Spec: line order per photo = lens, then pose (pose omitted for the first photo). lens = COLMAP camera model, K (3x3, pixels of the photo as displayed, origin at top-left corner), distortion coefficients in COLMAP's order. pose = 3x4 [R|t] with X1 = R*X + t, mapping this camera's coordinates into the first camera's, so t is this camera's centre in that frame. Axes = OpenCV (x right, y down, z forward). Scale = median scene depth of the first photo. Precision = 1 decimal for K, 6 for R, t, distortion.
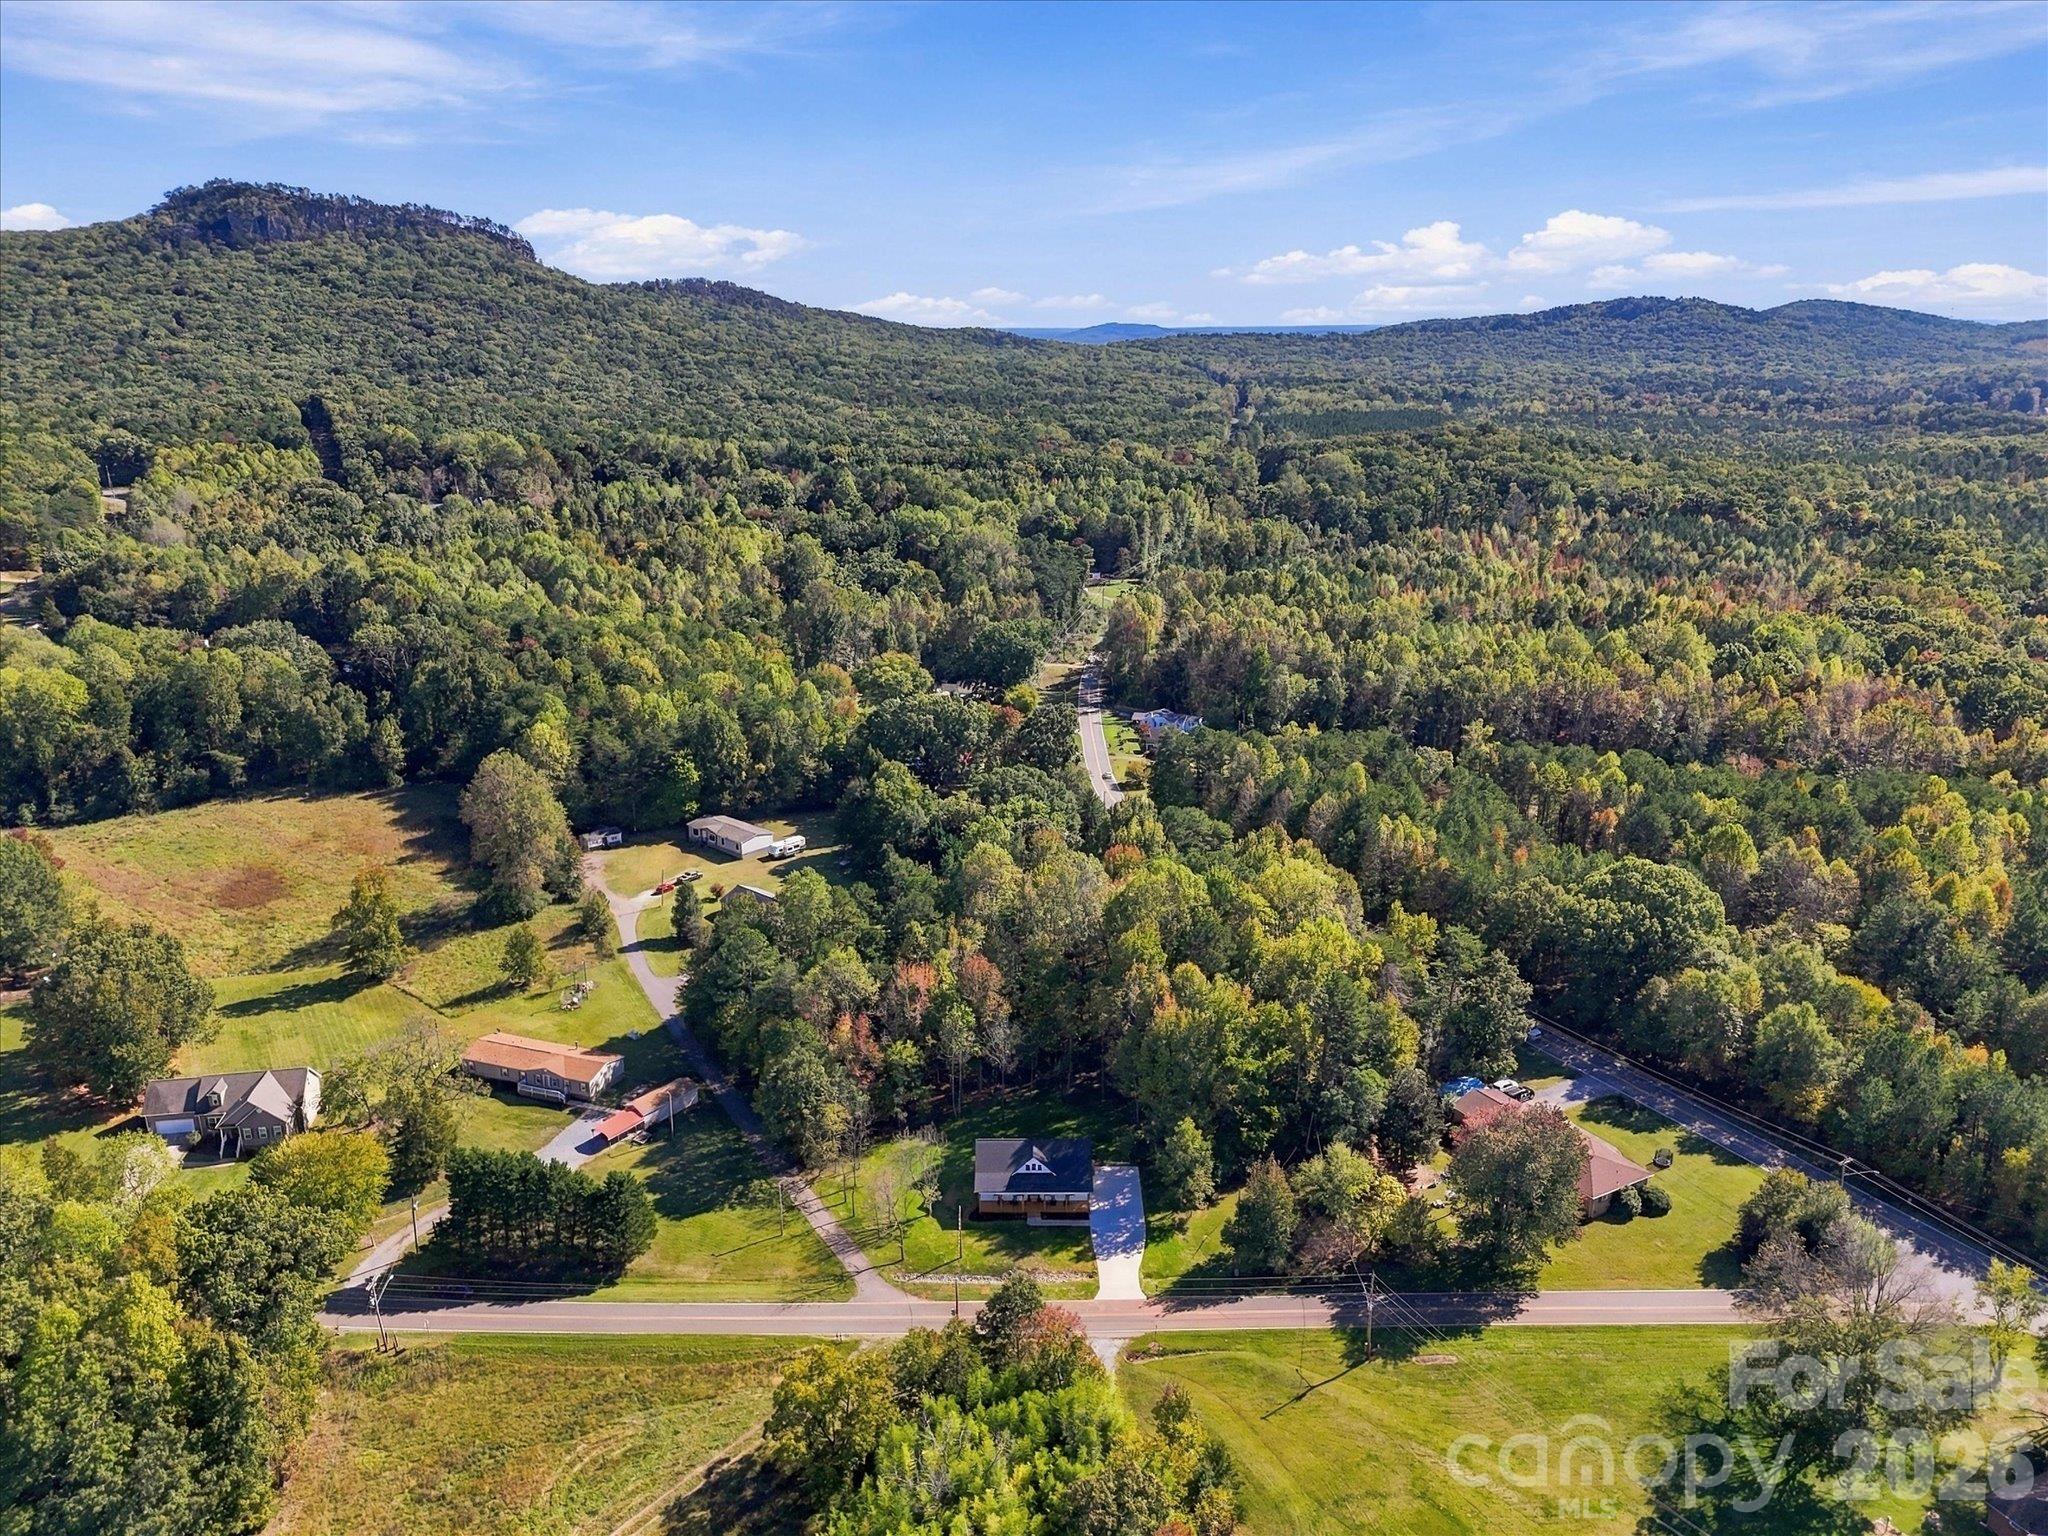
lens RADIAL K [[1508.7, 0, 1033.4], [0, 1508.7, 725.9], [0, 0, 1]] dist [0.059646, -0.042307]
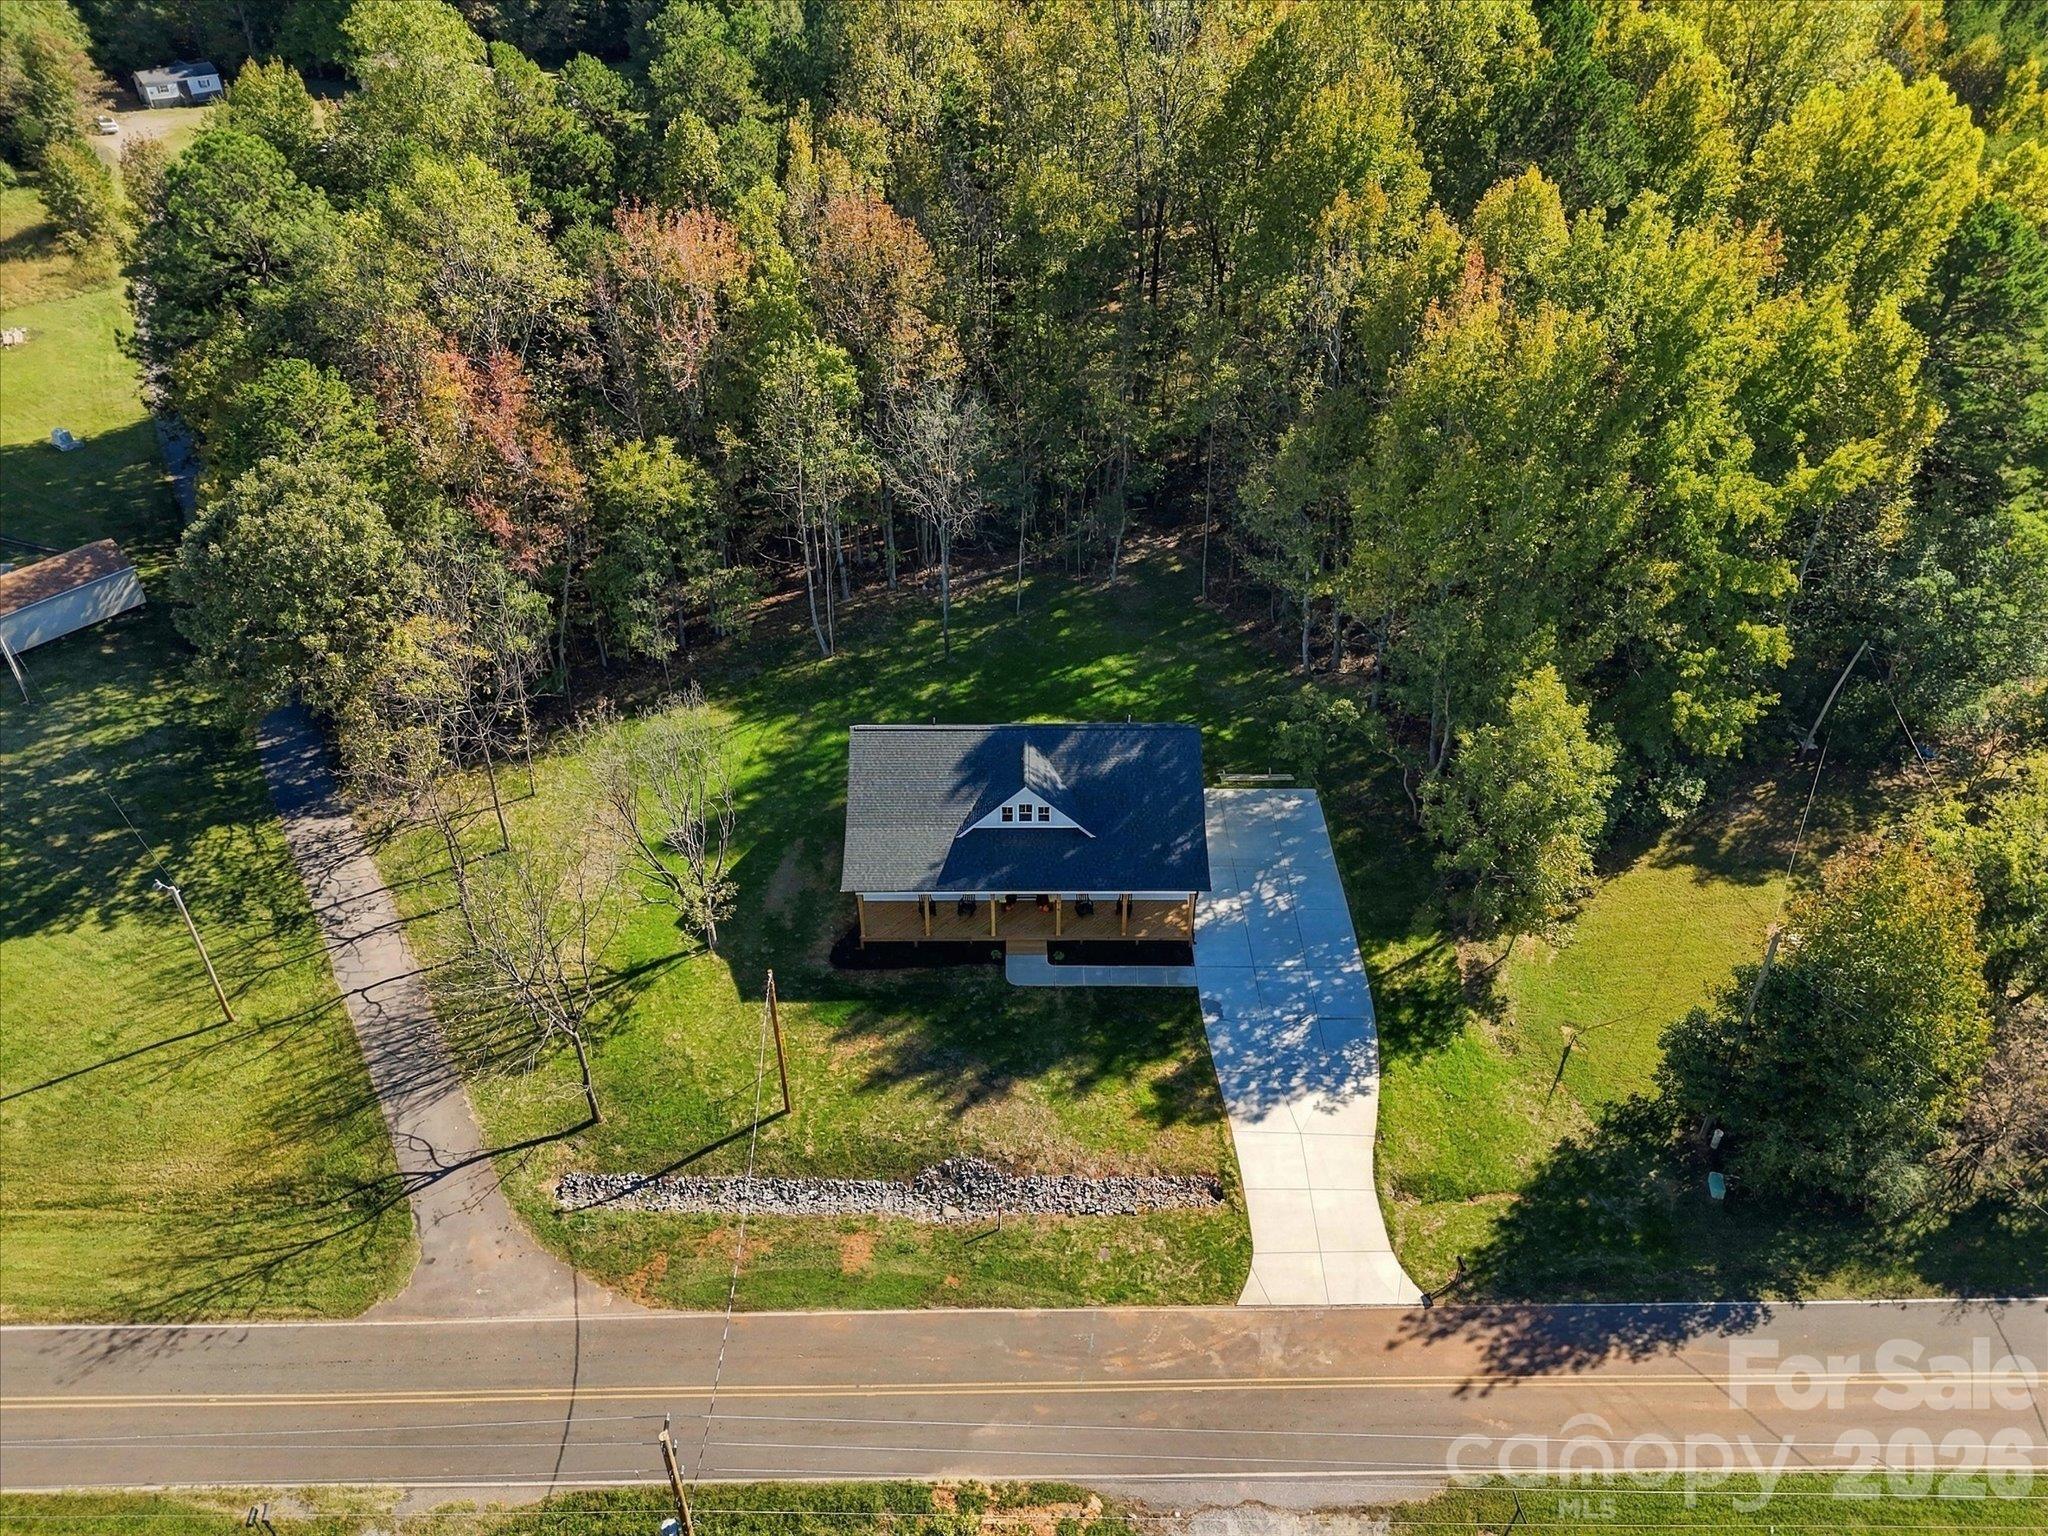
lens RADIAL K [[1508.7, 0, 1030.1], [0, 1508.7, 772.9], [0, 0, 1]] dist [0.059646, -0.042307]
pose [[0.999999, 0.000838, -0.001405, 0.001667], [-0.000277, 0.933239, 0.359255, 0.158289], [0.001612, -0.359255, 0.933238, 0.663632]]
